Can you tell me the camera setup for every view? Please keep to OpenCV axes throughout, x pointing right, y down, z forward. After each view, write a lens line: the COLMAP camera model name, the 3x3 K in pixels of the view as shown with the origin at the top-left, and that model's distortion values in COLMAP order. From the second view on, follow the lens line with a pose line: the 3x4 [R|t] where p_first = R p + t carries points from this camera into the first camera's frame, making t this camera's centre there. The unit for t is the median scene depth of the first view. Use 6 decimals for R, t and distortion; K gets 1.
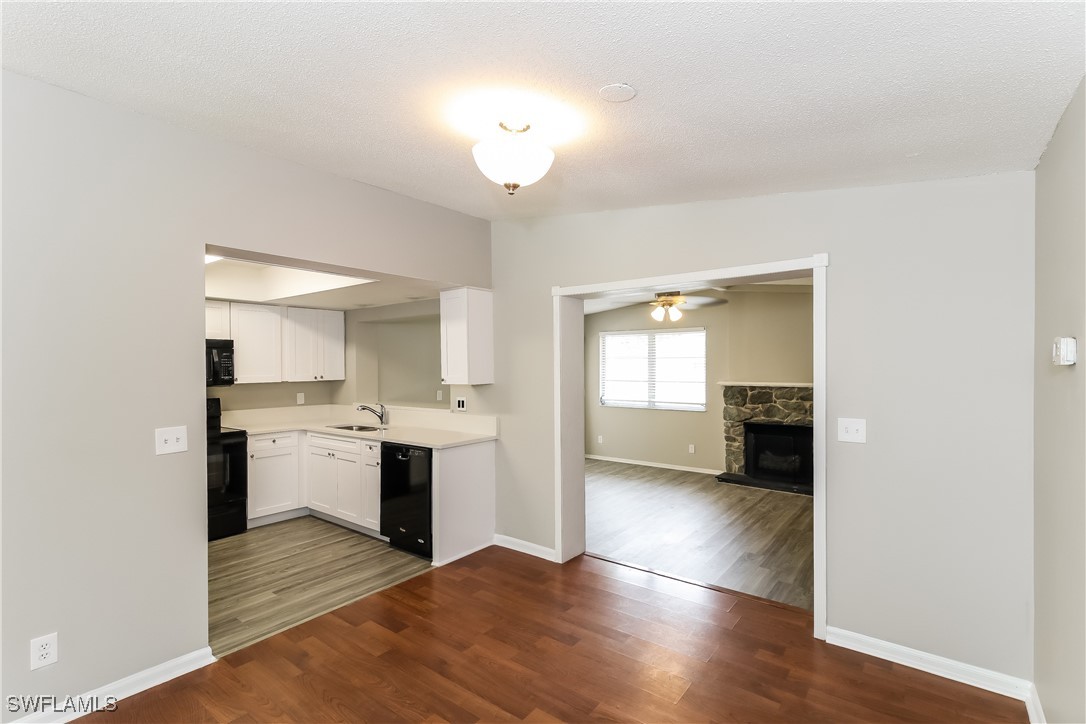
lens RADIAL K [[500.3, 0, 548.3], [0, 500.3, 365.1], [0, 0, 1]] dist [0.009891, 0.001028]
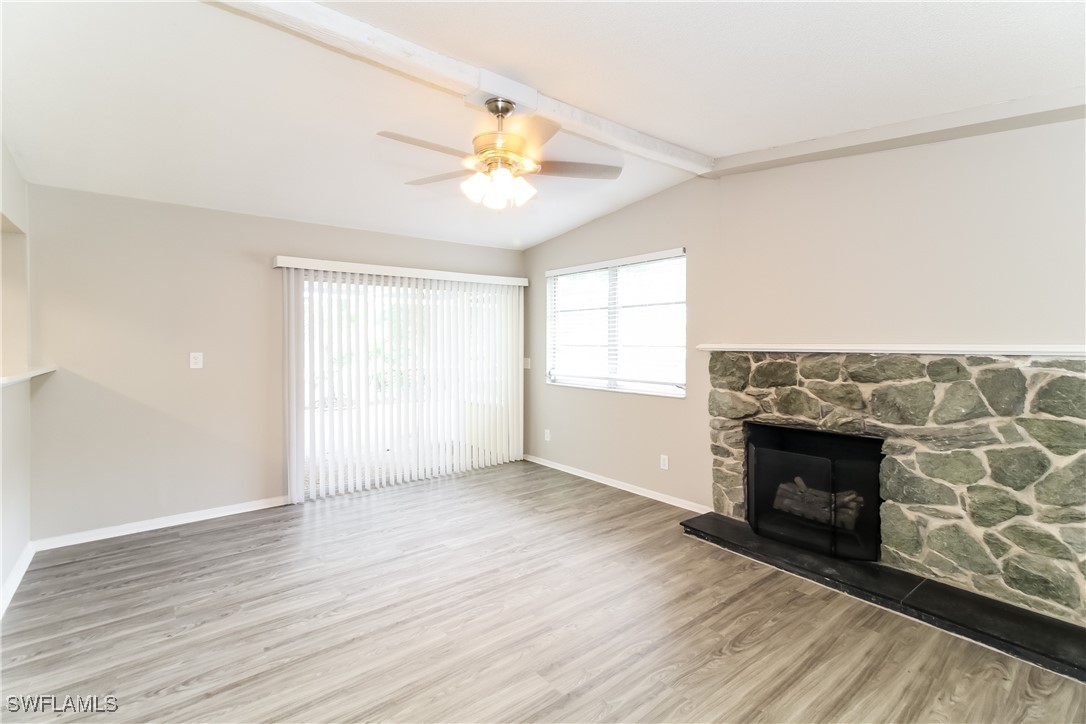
lens RADIAL K [[500.3, 0, 548.7], [0, 500.3, 344.7], [0, 0, 1]] dist [0.009891, 0.001028]
pose [[0.974139, 0.004599, -0.225902, 0.313403], [-0.003199, 0.999973, 0.006564, 0.032064], [0.225926, -0.005672, 0.974128, 0.451342]]
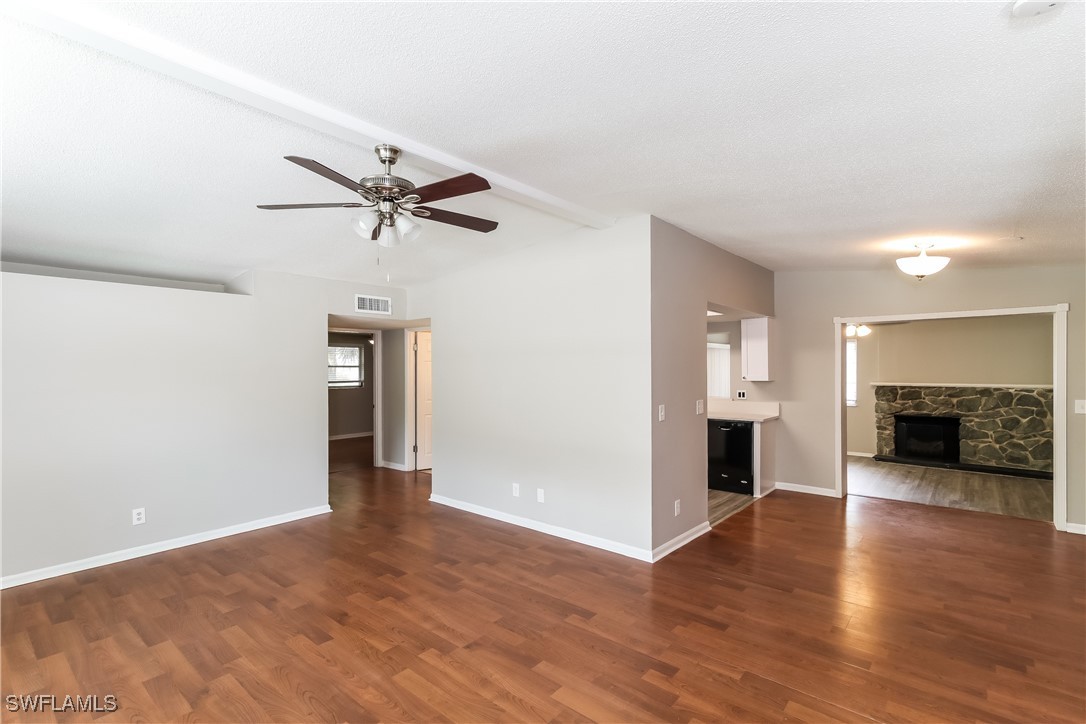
lens RADIAL K [[500.3, 0, 534.7], [0, 500.3, 365.1], [0, 0, 1]] dist [0.009891, 0.001028]
pose [[0.998397, 0.004127, -0.056444, -0.445404], [-0.004566, 0.999960, -0.007656, 0.003200], [0.056410, 0.007901, 0.998376, -0.316627]]
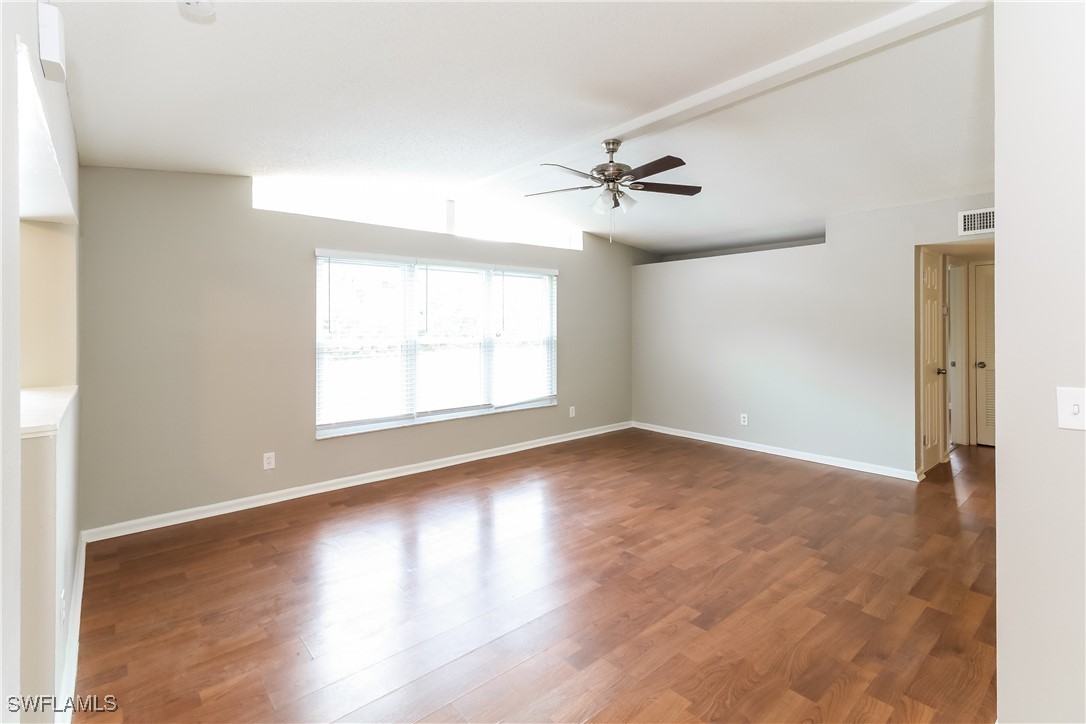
lens RADIAL K [[500.3, 0, 534.2], [0, 500.3, 319.6], [0, 0, 1]] dist [0.009891, 0.001028]
pose [[-0.201260, 0.002055, -0.979536, 4.699286], [-0.002658, 0.999993, 0.002644, 0.173476], [0.979534, 0.003136, -0.201253, 5.211965]]
